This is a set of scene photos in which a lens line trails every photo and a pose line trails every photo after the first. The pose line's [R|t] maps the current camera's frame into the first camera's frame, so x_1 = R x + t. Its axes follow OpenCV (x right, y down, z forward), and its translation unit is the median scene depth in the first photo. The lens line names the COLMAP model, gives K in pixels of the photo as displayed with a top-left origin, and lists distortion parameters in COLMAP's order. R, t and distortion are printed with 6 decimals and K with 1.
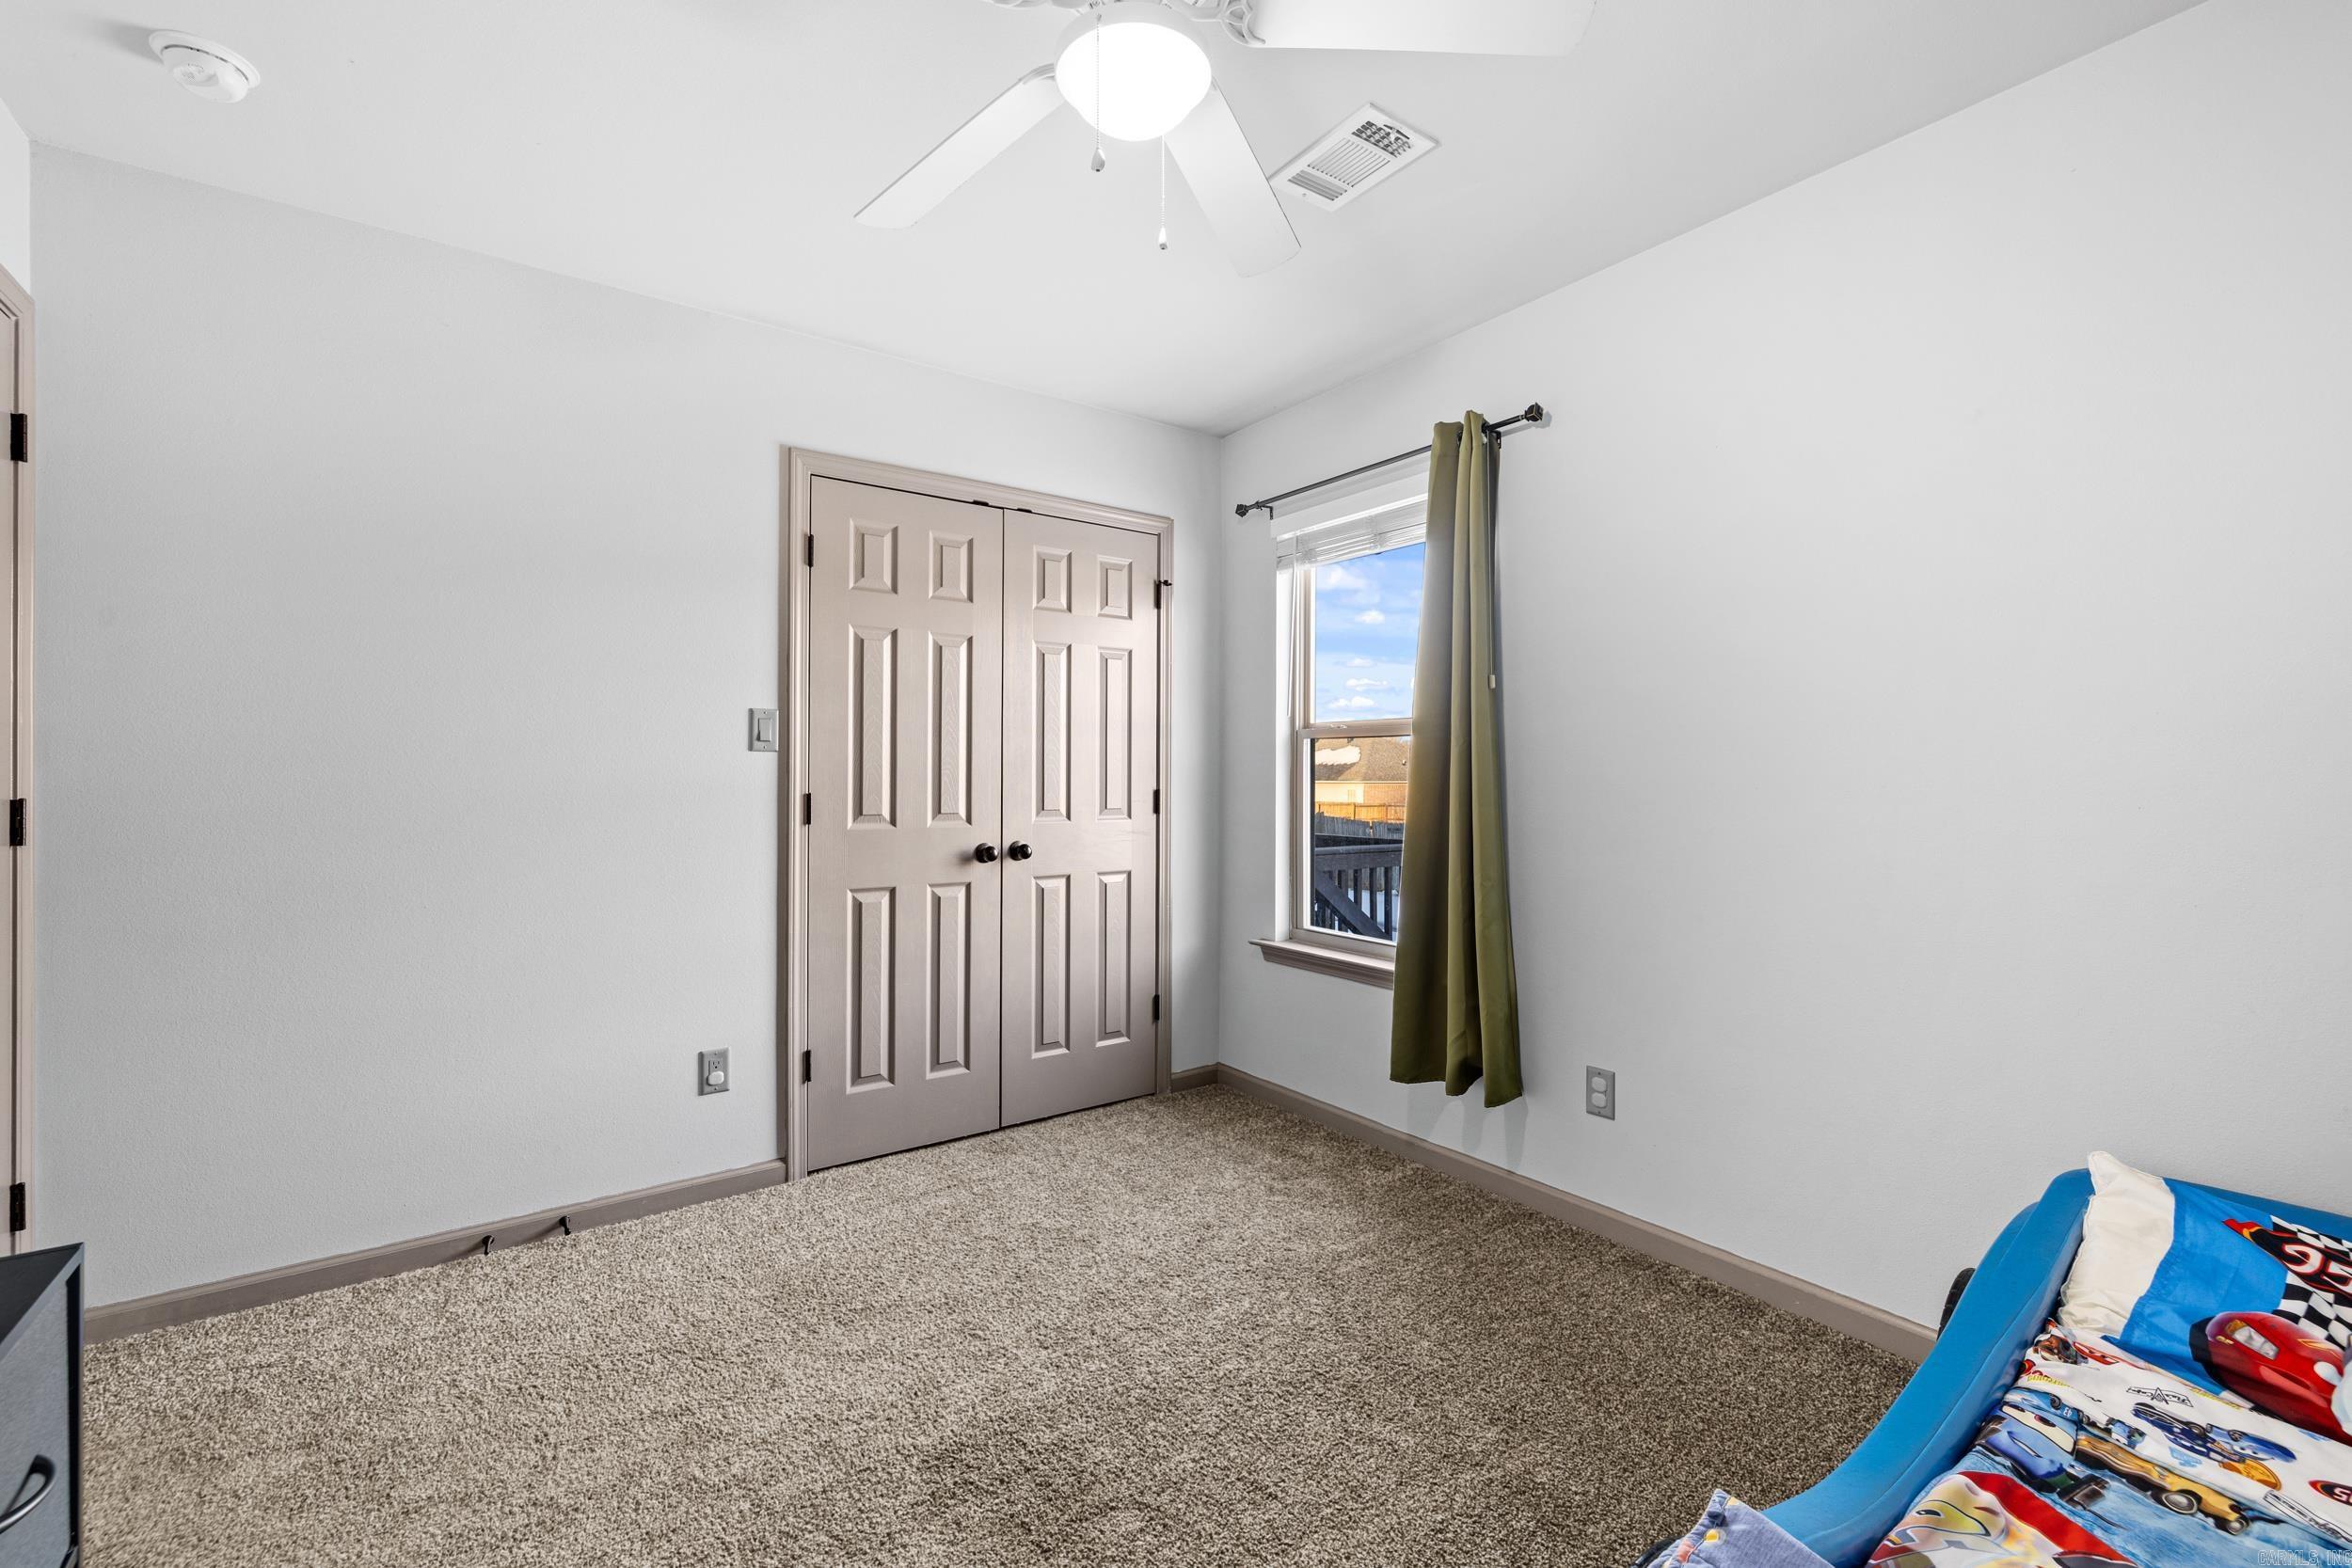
lens RADIAL K [[994.8, 0, 1183.8], [0, 994.8, 776.8], [0, 0, 1]] dist [-0.001000, -0.000052]
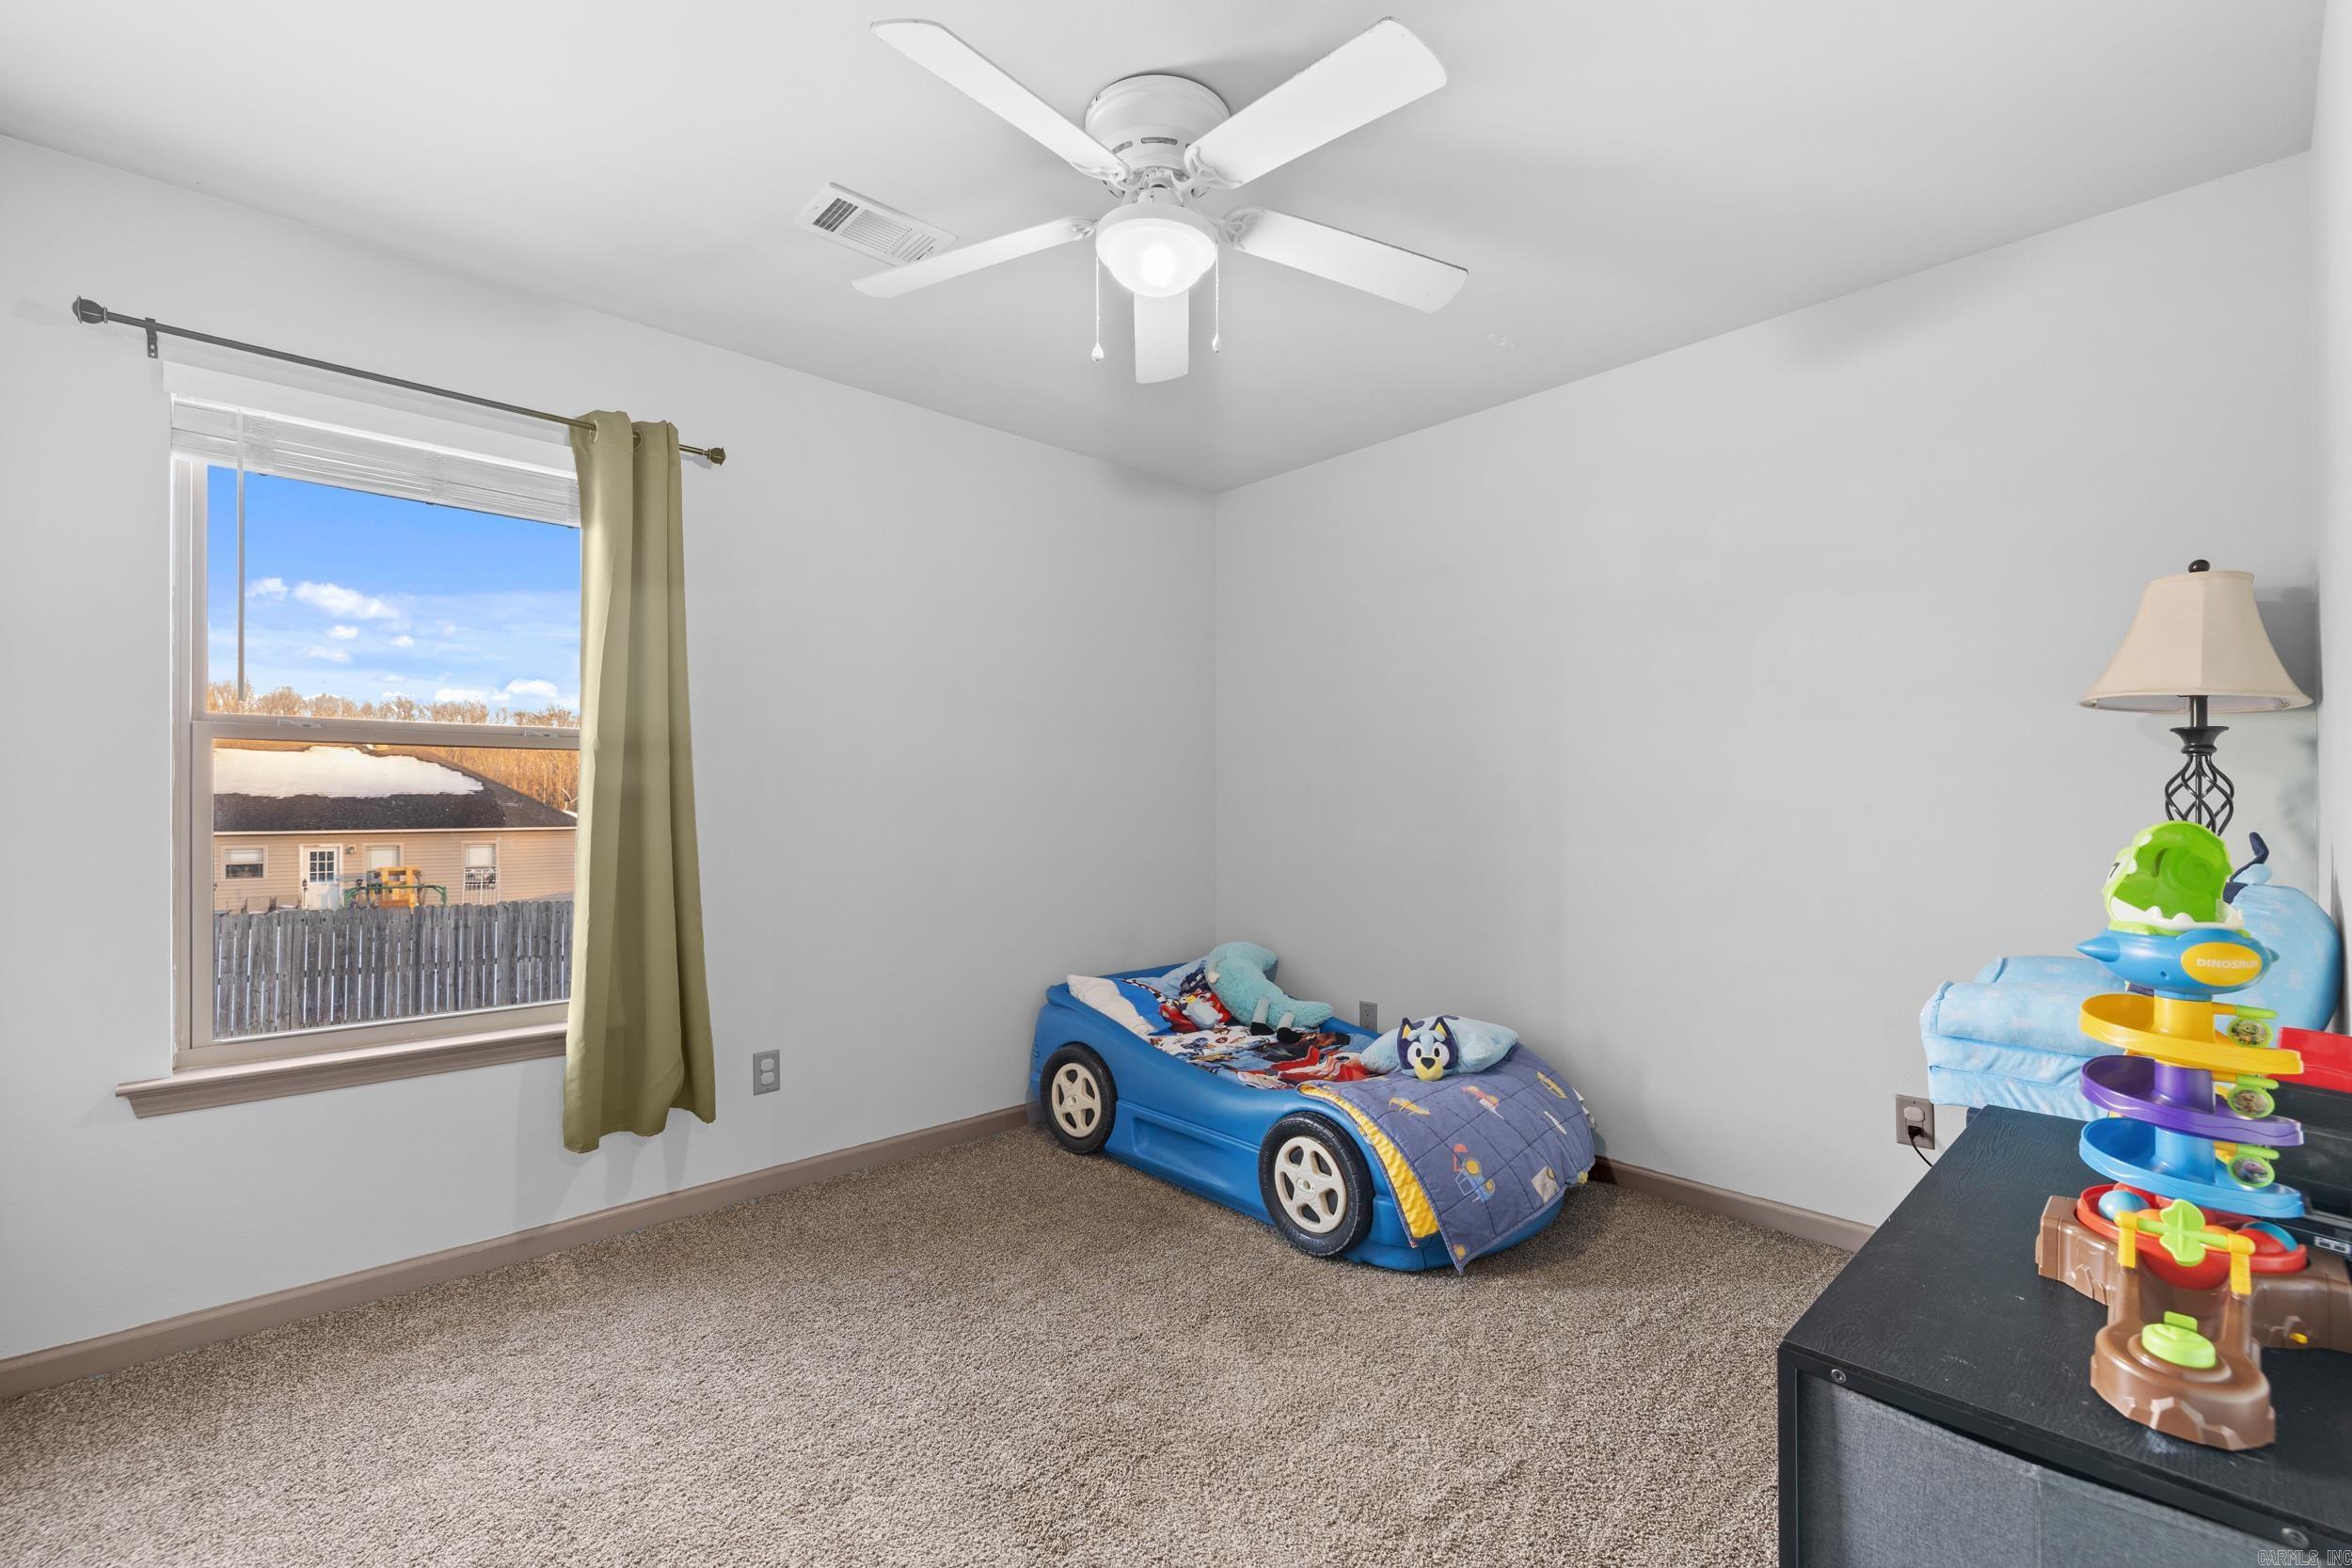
lens RADIAL K [[994.8, 0, 1180.5], [0, 994.8, 792.7], [0, 0, 1]] dist [-0.001000, -0.000052]
pose [[-0.122373, 0.008973, 0.992444, -0.726749], [0.000968, 0.999960, -0.008922, 0.003991], [-0.992484, -0.000131, -0.122376, 0.612832]]
